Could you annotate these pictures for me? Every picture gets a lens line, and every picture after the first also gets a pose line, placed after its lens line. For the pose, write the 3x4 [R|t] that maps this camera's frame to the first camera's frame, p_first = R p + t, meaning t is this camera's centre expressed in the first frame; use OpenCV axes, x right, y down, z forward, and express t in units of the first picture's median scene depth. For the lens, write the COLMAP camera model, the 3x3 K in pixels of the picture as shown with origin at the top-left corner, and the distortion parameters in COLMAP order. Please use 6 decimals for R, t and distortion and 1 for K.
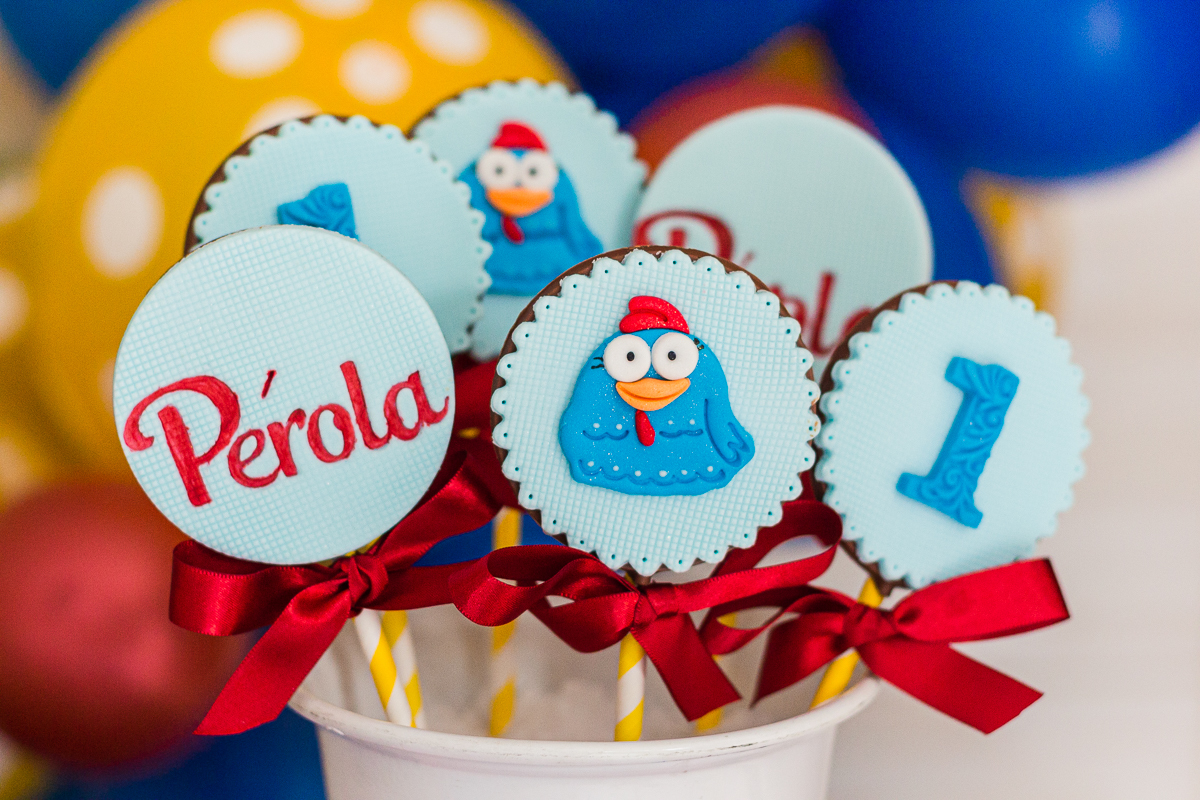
lens RADIAL K [[3178.6, 0, 596.2], [0, 3178.6, 399.6], [0, 0, 1]] dist [0.309252, 0.000000]
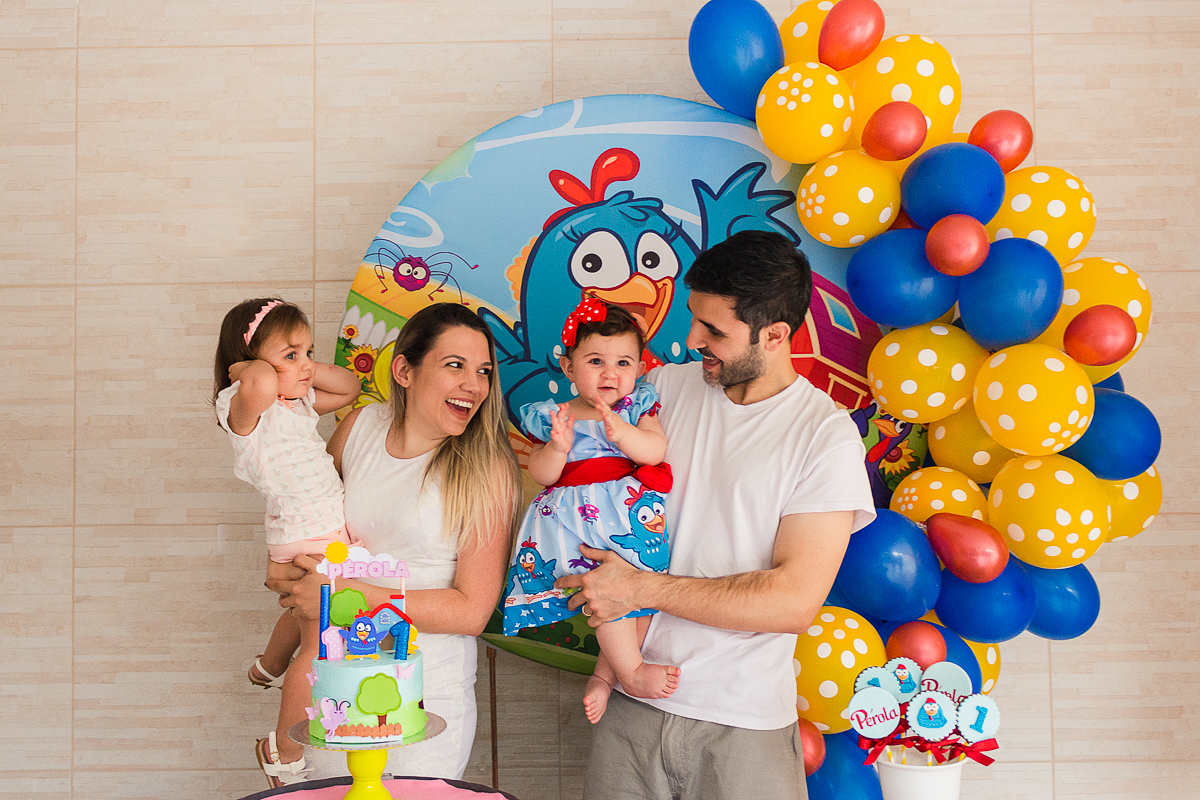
lens RADIAL K [[1159.7, 0, 586.7], [0, 1159.7, 395.3], [0, 0, 1]] dist [-0.011271, 0.000000]
pose [[0.981702, -0.044707, -0.185100, -0.208164], [0.003337, 0.975939, -0.218019, -0.121890], [0.190393, 0.213412, 0.958231, -1.575192]]
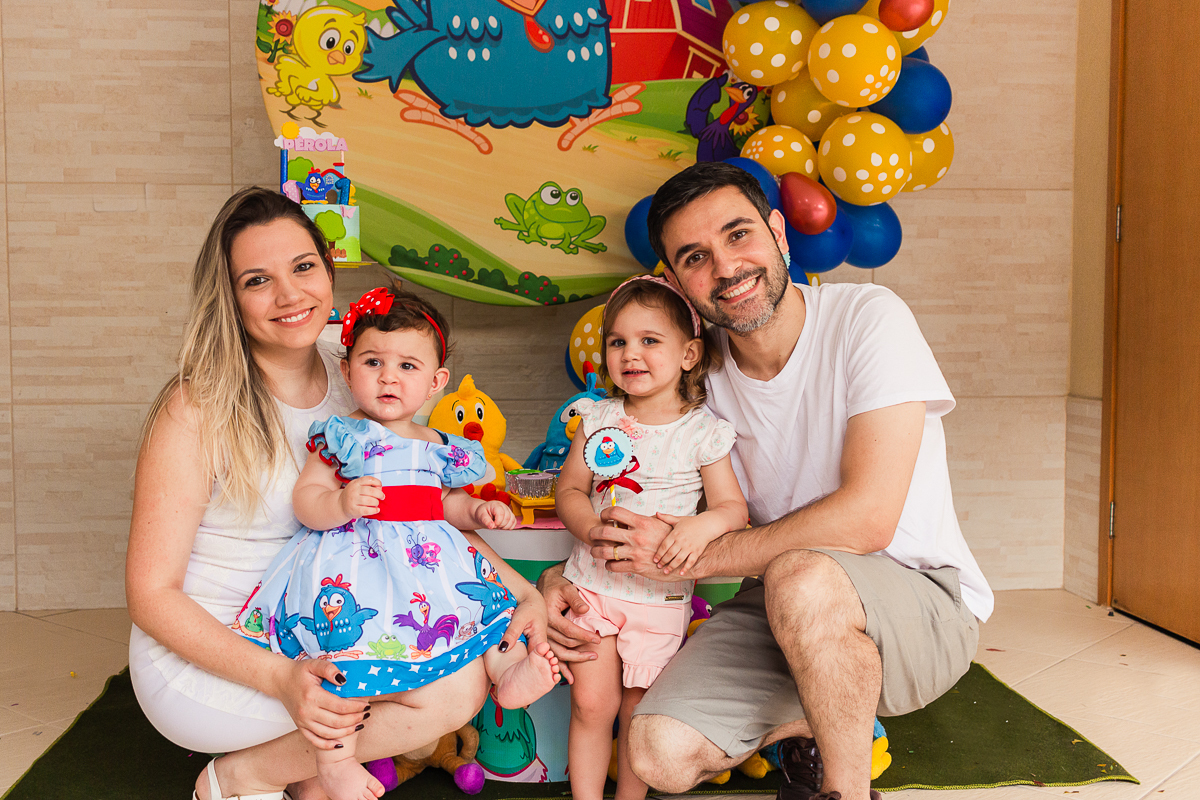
lens RADIAL K [[1364.4, 0, 599.5], [0, 1364.4, 385.3], [0, 0, 1]] dist [0.017012, 0.000000]
pose [[0.995882, -0.020331, -0.088346, -0.046799], [0.009894, 0.993082, -0.117004, 0.809488], [0.090113, 0.115648, 0.989194, -2.775936]]
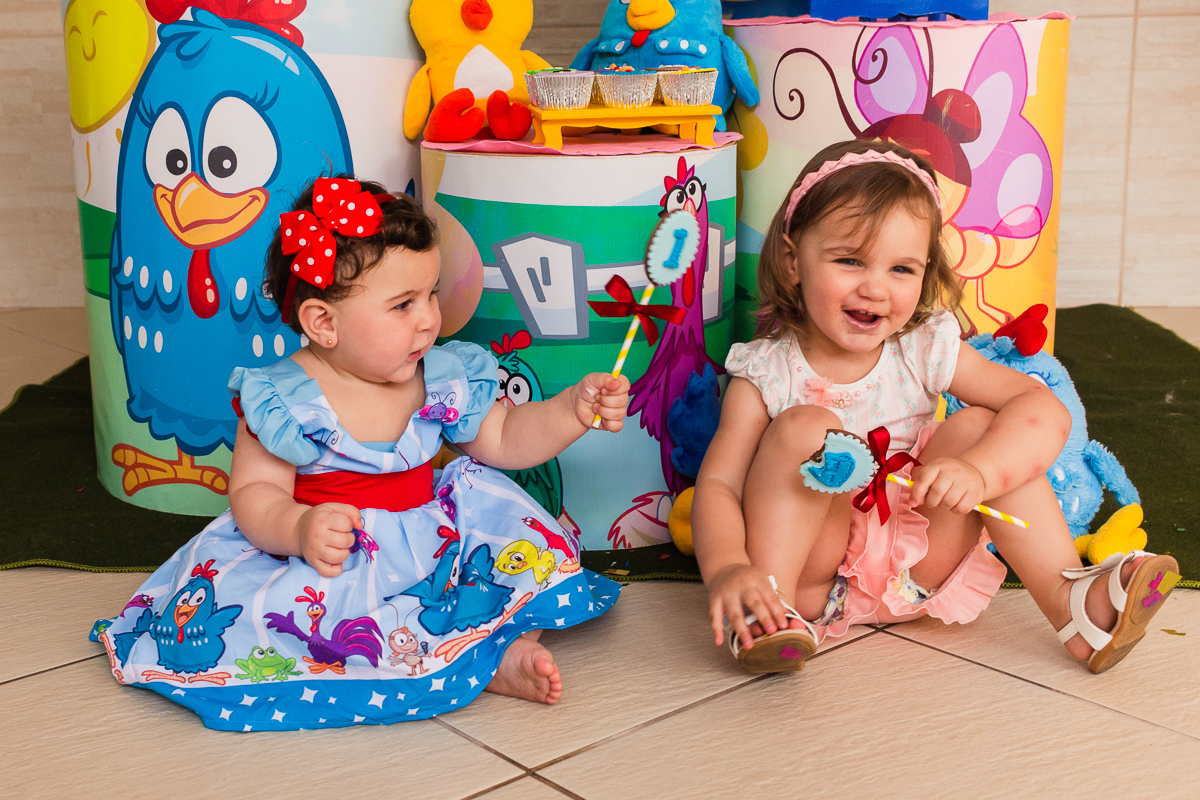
lens RADIAL K [[1600.9, 0, 480.6], [0, 1600.9, 316.8], [0, 0, 1]] dist [0.018660, 0.000000]
pose [[0.961962, 0.009268, -0.273025, 0.051810], [-0.005743, 0.999890, 0.013706, 0.980210], [0.273121, -0.011616, 0.961909, -1.880488]]
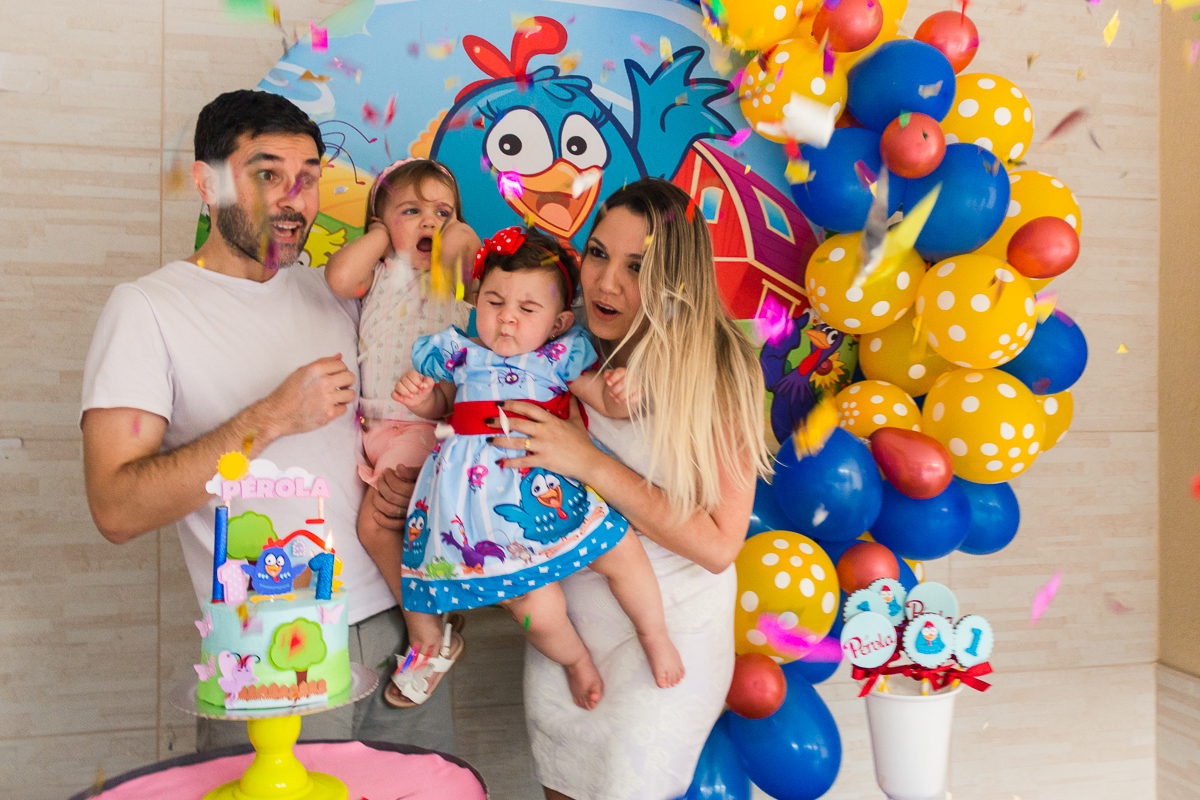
lens RADIAL K [[1089.7, 0, 677.3], [0, 1089.7, 396.2], [0, 0, 1]] dist [-0.002907, 0.000000]
pose [[0.997949, -0.021070, 0.060453, -0.571985], [0.030197, 0.987565, -0.154283, -0.148377], [-0.056450, 0.155792, 0.986176, -1.090396]]
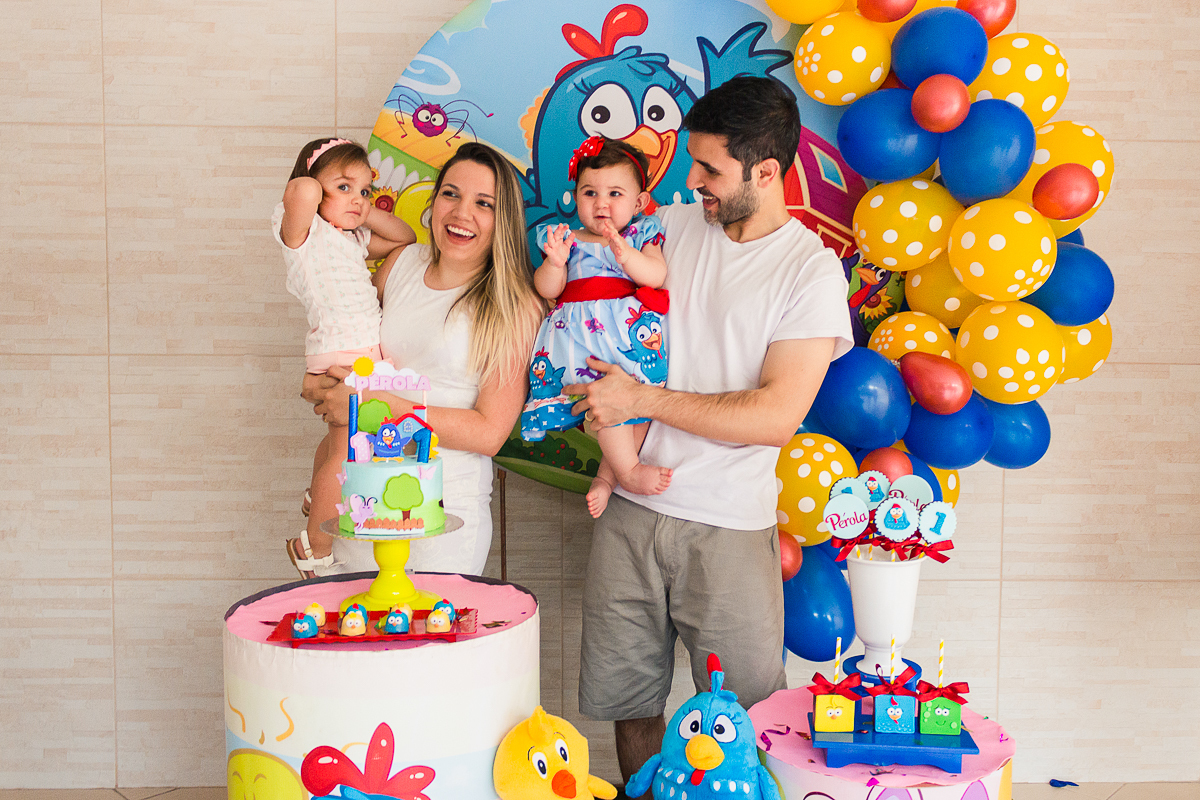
lens RADIAL K [[1089.7, 0, 633.1], [0, 1089.7, 386.4], [0, 0, 1]] dist [-0.002907, 0.000000]
pose [[0.989332, -0.006887, -0.145514, -0.216852], [-0.009968, 0.993341, -0.114783, -0.004970], [0.145335, 0.115009, 0.982675, -1.627368]]
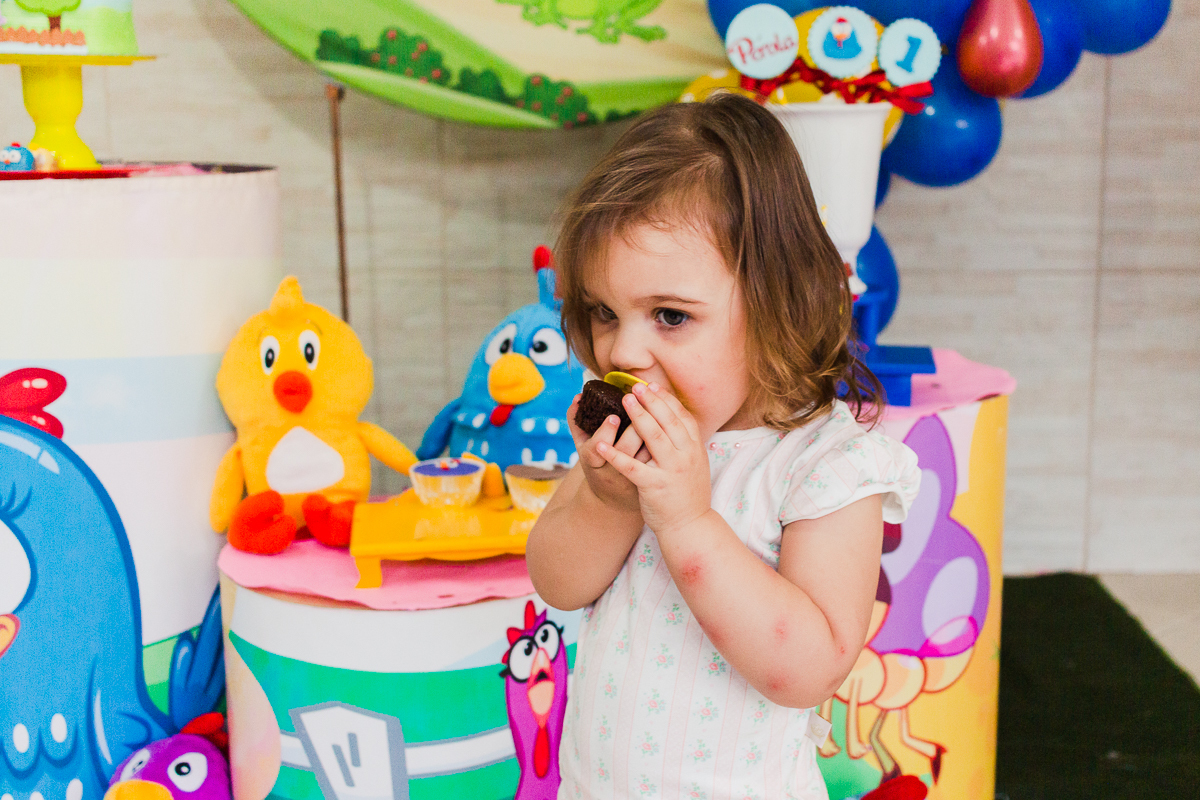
lens RADIAL K [[1508.9, 0, 677.5], [0, 1508.9, 352.3], [0, 0, 1]] dist [0.018913, 0.000000]
pose [[0.984404, 0.006529, -0.175800, 0.176044], [-0.009067, 0.999866, -0.013633, 0.492536], [0.175688, 0.015014, 0.984331, -1.233857]]
